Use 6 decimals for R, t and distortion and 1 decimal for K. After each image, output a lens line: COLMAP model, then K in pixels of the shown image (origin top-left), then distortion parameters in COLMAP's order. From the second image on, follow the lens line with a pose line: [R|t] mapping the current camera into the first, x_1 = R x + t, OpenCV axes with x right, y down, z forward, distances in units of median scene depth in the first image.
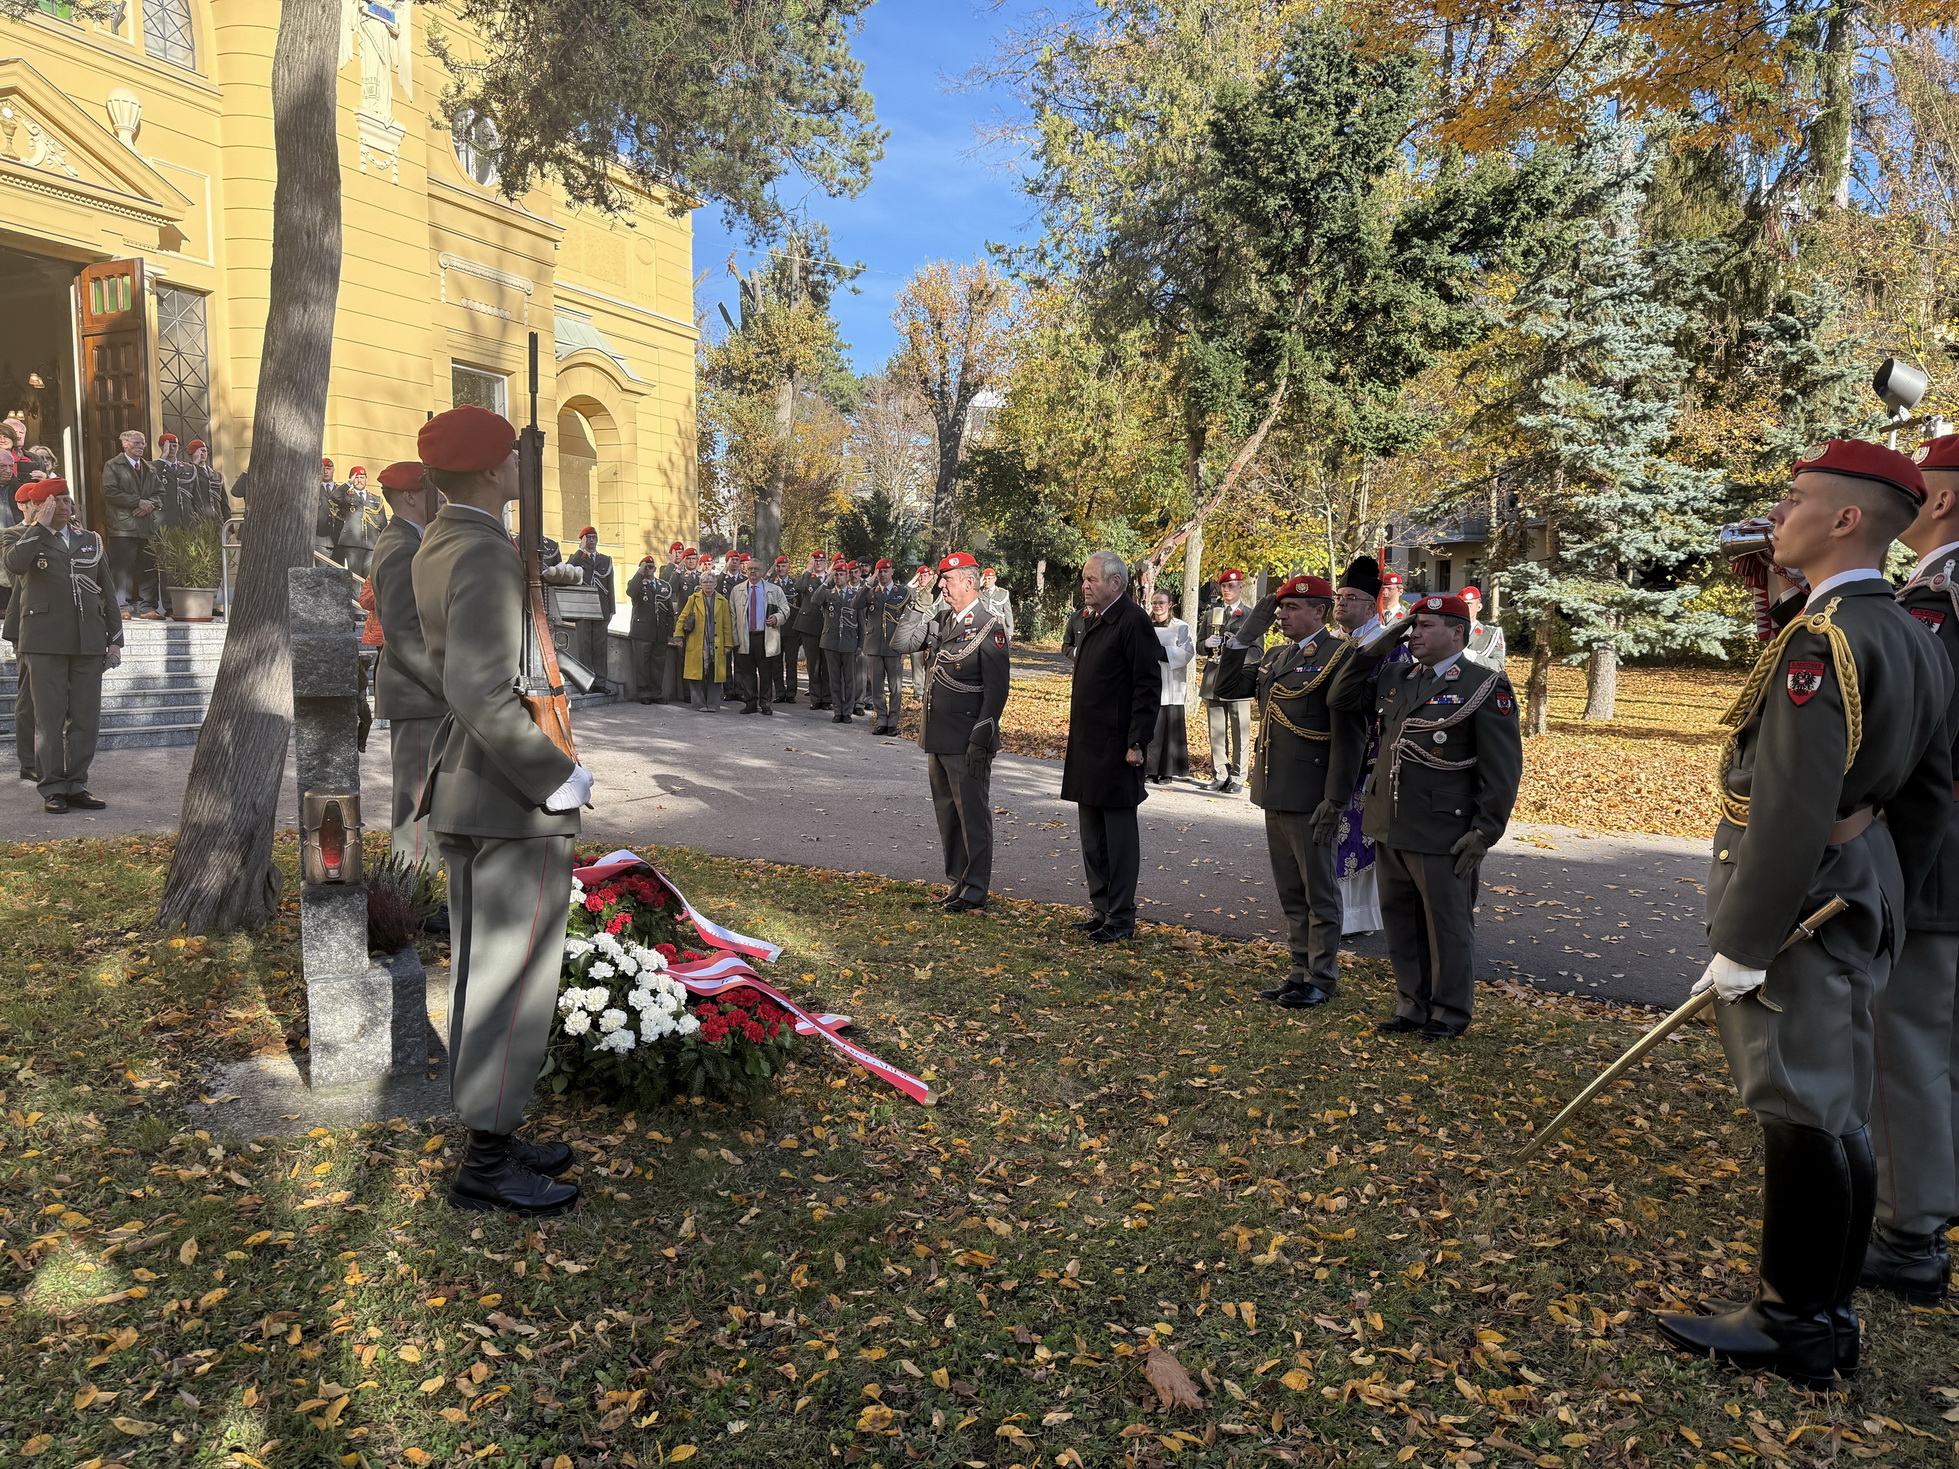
lens RADIAL K [[1390.0, 0, 979.5], [0, 1390.0, 734.5], [0, 0, 1]] dist [0.041748, -0.068349]
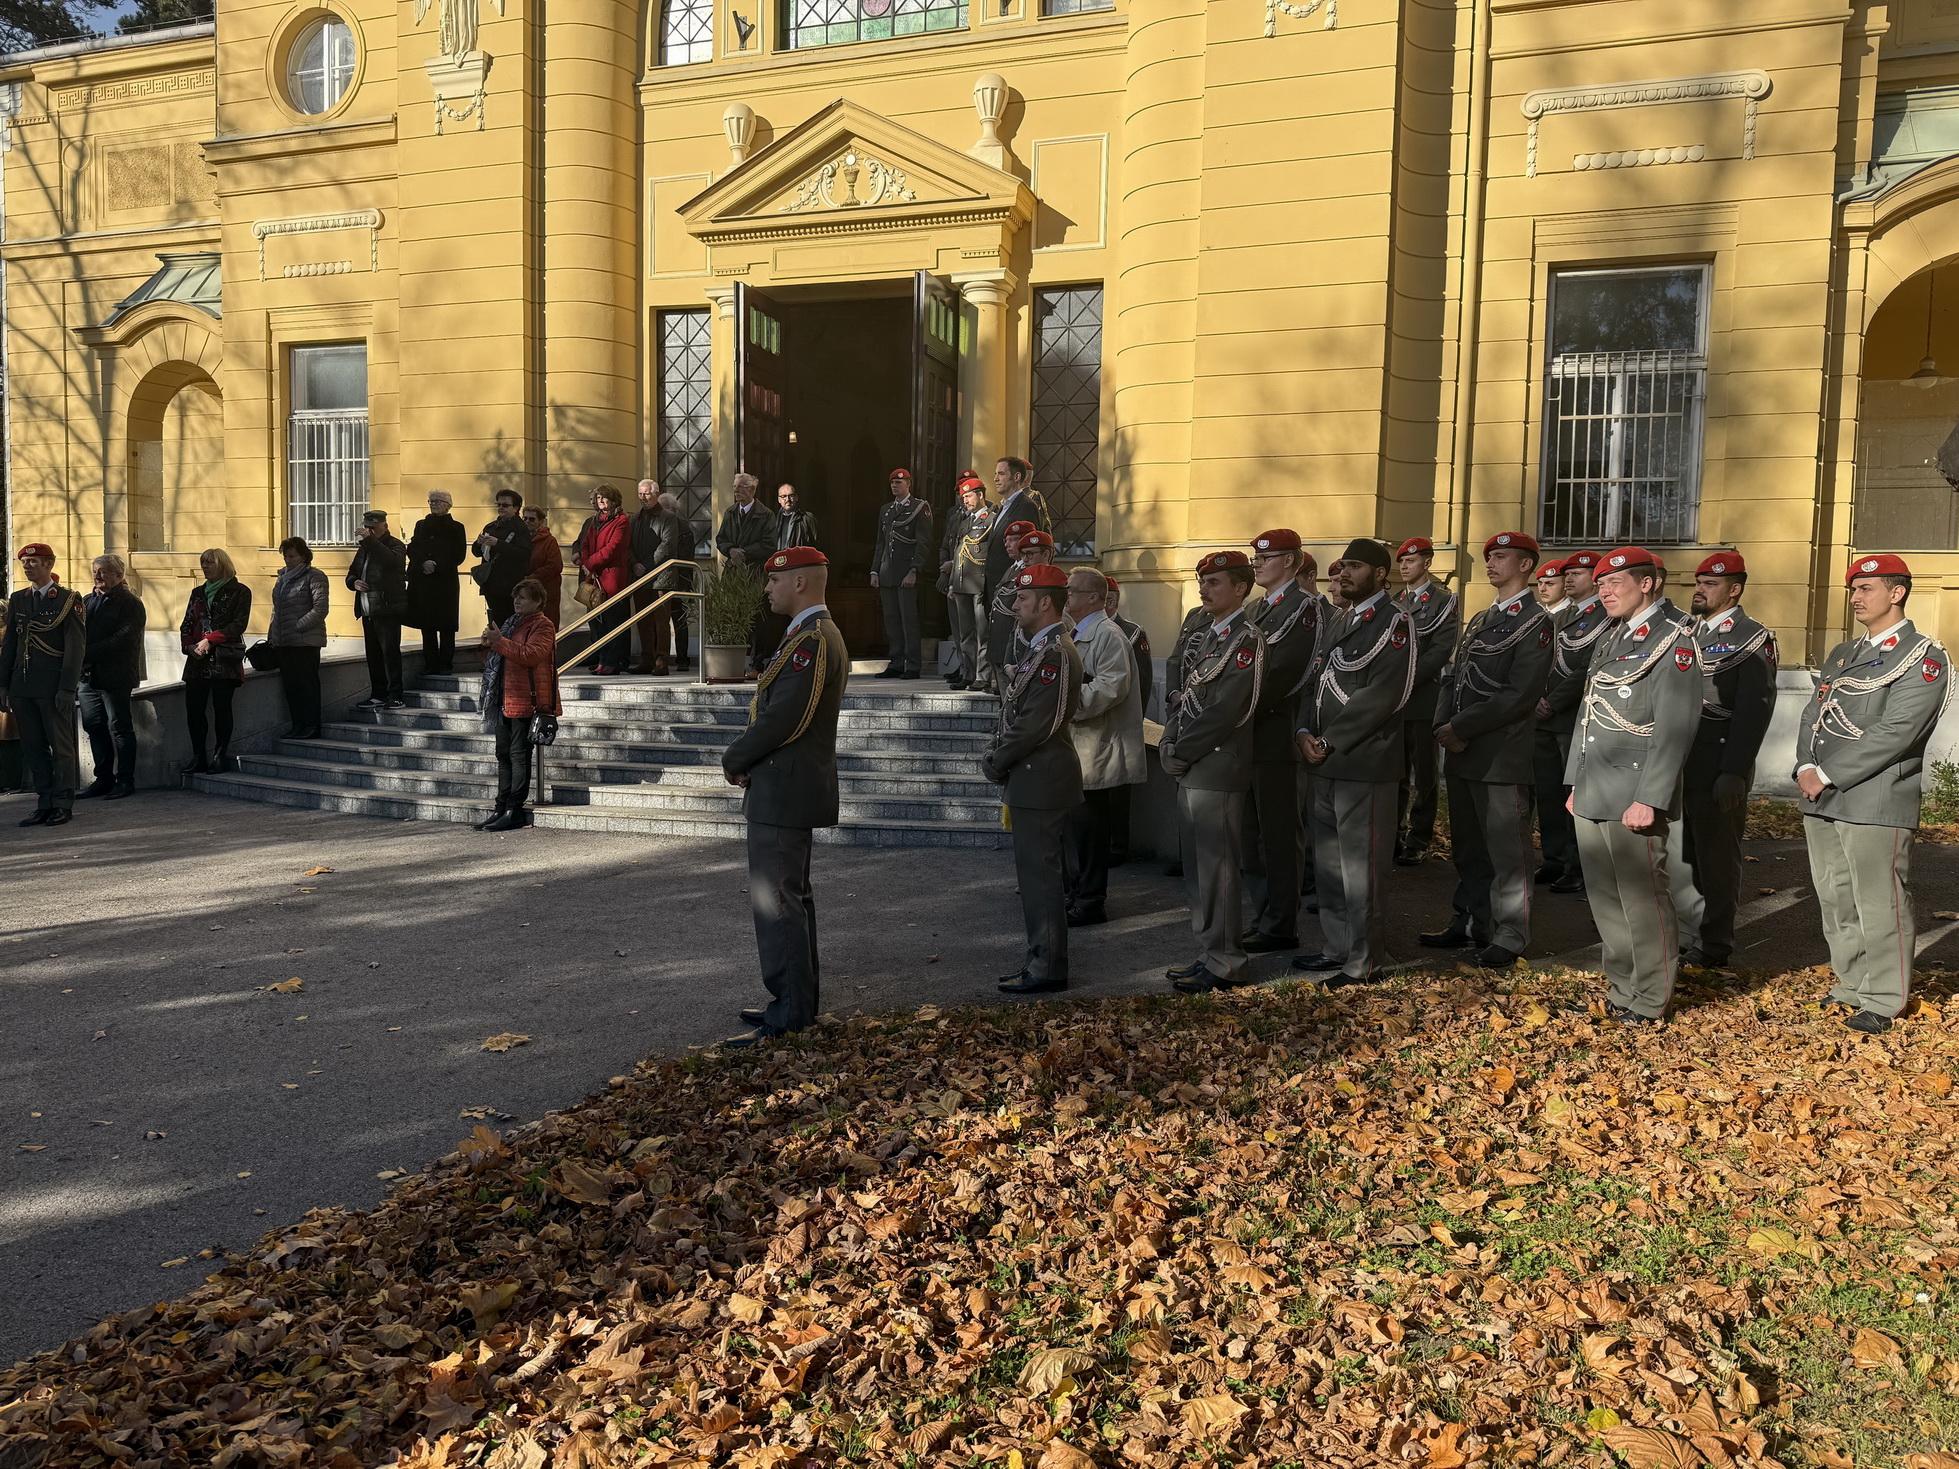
lens RADIAL K [[1377.2, 0, 979.5], [0, 1377.2, 734.5], [0, 0, 1]] dist [0.000786, -0.003166]
pose [[0.079535, 0.042932, -0.995907, 0.270065], [-0.106535, 0.993716, 0.034330, -0.081423], [0.991123, 0.103369, 0.083609, 0.969687]]
